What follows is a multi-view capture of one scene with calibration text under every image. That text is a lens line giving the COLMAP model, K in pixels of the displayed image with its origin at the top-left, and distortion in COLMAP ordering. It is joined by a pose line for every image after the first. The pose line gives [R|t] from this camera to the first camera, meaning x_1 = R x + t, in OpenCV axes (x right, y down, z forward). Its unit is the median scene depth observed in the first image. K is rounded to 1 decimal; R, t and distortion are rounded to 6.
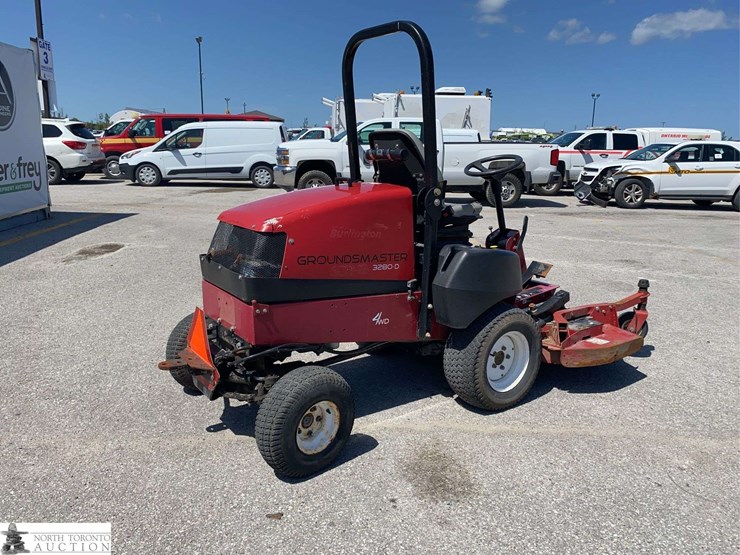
lens RADIAL K [[564.7, 0, 375.4], [0, 564.7, 271.9], [0, 0, 1]] dist [0.040057, -0.050956]
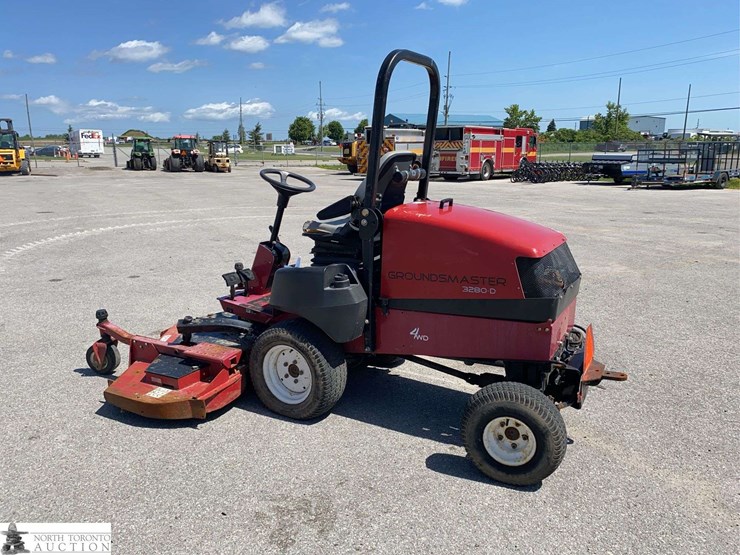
lens RADIAL K [[564.7, 0, 374.8], [0, 564.7, 280.0], [0, 0, 1]] dist [0.040057, -0.050956]
pose [[-0.406840, -0.237023, 0.882214, -0.203934], [0.181210, 0.925620, 0.332251, -0.085175], [-0.895346, 0.295039, -0.333628, 0.322749]]
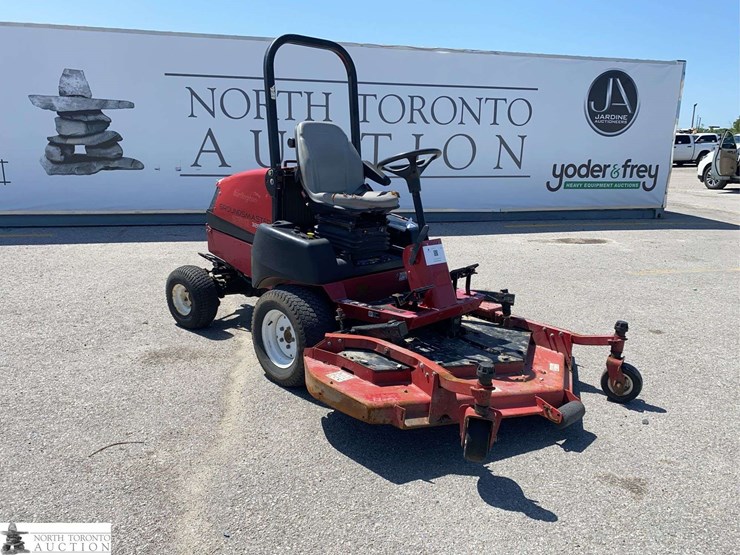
lens RADIAL K [[564.7, 0, 372.8], [0, 564.7, 270.9], [0, 0, 1]] dist [0.040057, -0.050956]
pose [[0.137460, 0.213407, -0.967245, 0.278134], [-0.236707, 0.955298, 0.177132, -0.042415], [0.961808, 0.204604, 0.181831, 0.211801]]
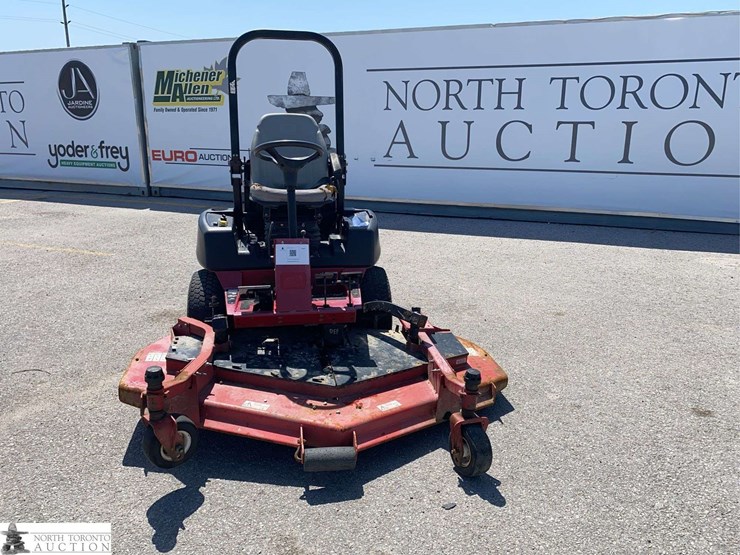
lens RADIAL K [[564.7, 0, 374.7], [0, 564.7, 275.0], [0, 0, 1]] dist [0.040057, -0.050956]
pose [[-0.447433, 0.212280, -0.868758, 0.233486], [-0.212865, 0.918223, 0.333998, -0.083515], [0.868615, 0.334370, -0.365656, 0.378227]]
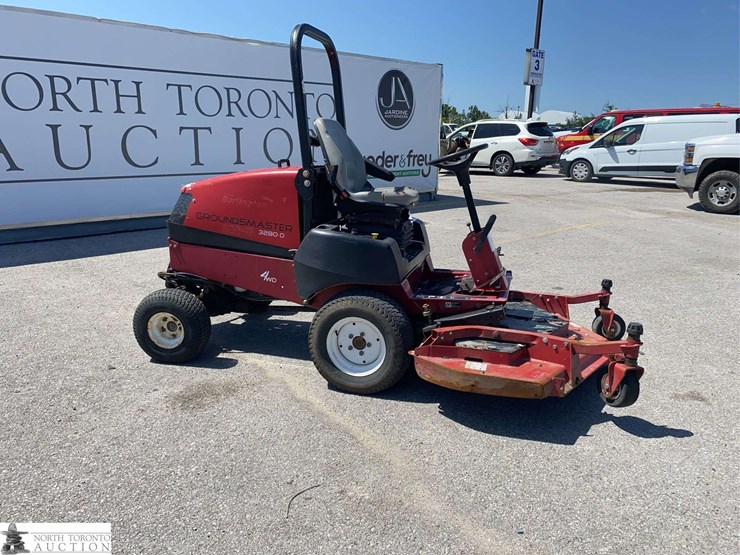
lens RADIAL K [[564.7, 0, 370.5], [0, 564.7, 273.3], [0, 0, 1]] dist [0.040057, -0.050956]
pose [[0.611956, 0.177535, -0.770708, 0.222677], [-0.174574, 0.980766, 0.087308, -0.013909], [0.771384, 0.081117, 0.631179, 0.083865]]
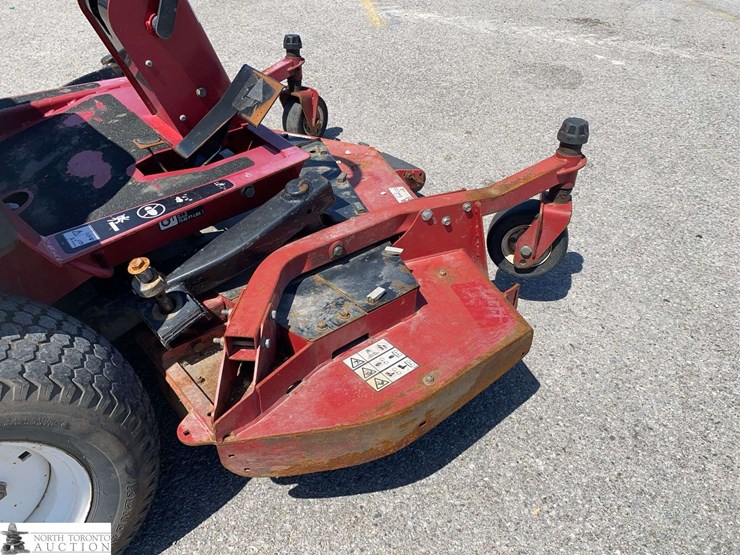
lens RADIAL K [[564.7, 0, 369.6], [0, 564.7, 274.9], [0, 0, 1]] dist [0.040057, -0.050956]
pose [[0.998337, -0.018059, 0.054738, 0.090157], [-0.006336, 0.909515, 0.415623, -0.012196], [-0.057291, -0.415279, 0.907888, 0.180759]]
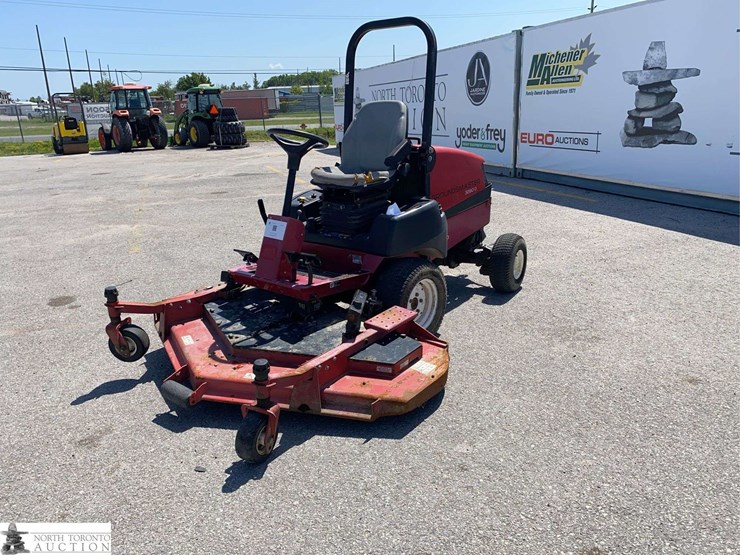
lens RADIAL K [[564.7, 0, 373.1], [0, 564.7, 274.2], [0, 0, 1]] dist [0.040057, -0.050956]
pose [[-0.965954, 0.079069, -0.246335, 0.086146], [-0.049632, 0.877832, 0.476390, -0.112451], [0.253908, 0.472397, -0.844021, 0.491016]]
